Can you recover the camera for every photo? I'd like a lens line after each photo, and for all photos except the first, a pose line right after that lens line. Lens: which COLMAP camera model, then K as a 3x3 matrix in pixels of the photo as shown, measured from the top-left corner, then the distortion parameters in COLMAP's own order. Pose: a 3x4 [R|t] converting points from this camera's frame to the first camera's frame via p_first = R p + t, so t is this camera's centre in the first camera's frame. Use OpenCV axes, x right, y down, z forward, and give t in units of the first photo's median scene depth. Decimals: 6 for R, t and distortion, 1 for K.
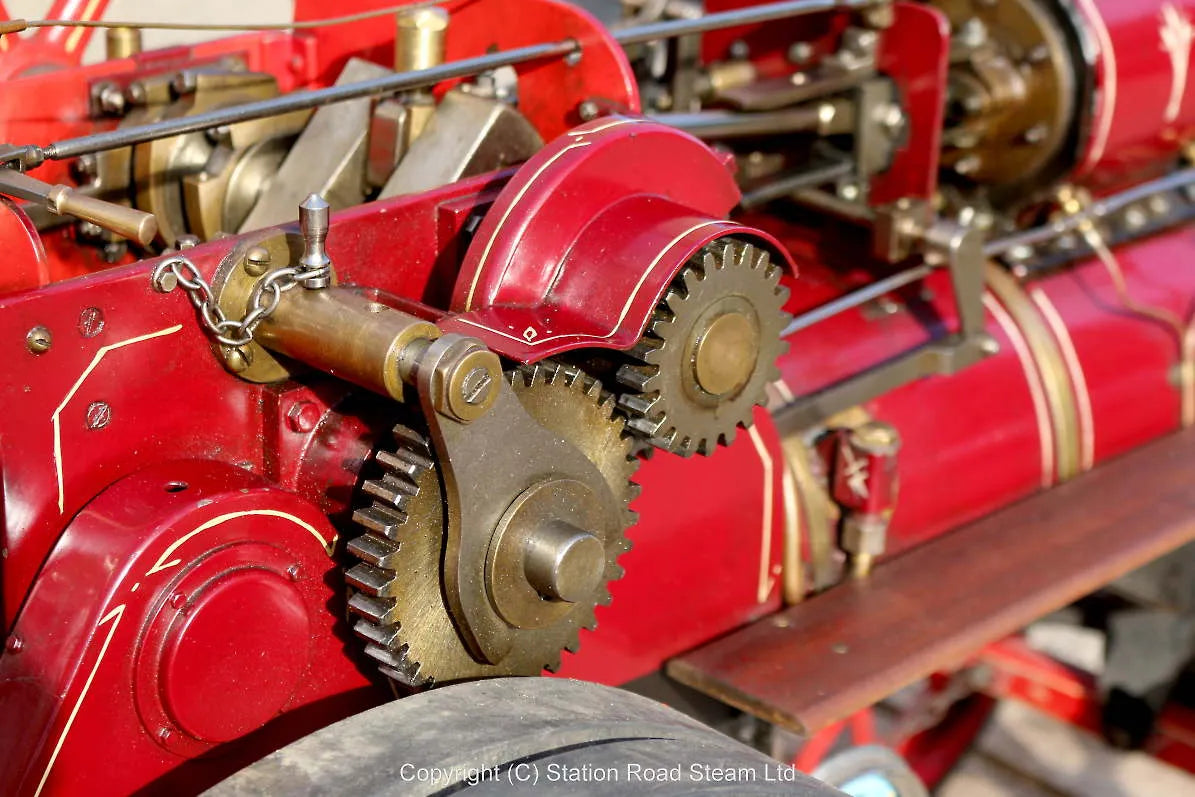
lens RADIAL K [[2732.8, 0, 597.5], [0, 2732.8, 398.5], [0, 0, 1]] dist [0.000037, -0.065240]
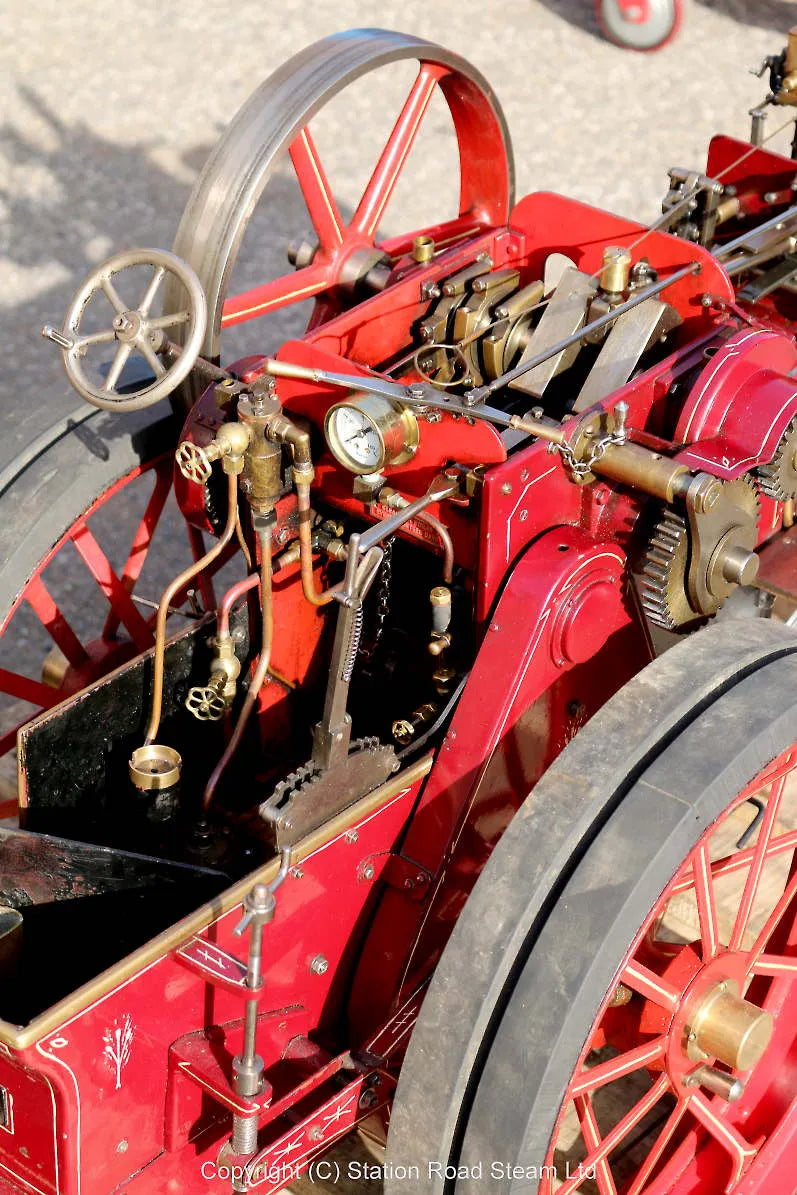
lens RADIAL K [[2732.8, 0, 398.5], [0, 2732.8, 597.5], [0, 0, 1]] dist [0.000037, -0.065240]
pose [[0.995633, -0.061836, 0.069938, -0.341340], [0.044417, 0.972715, 0.227712, -0.328182], [-0.082111, -0.223611, 0.971214, -0.816649]]
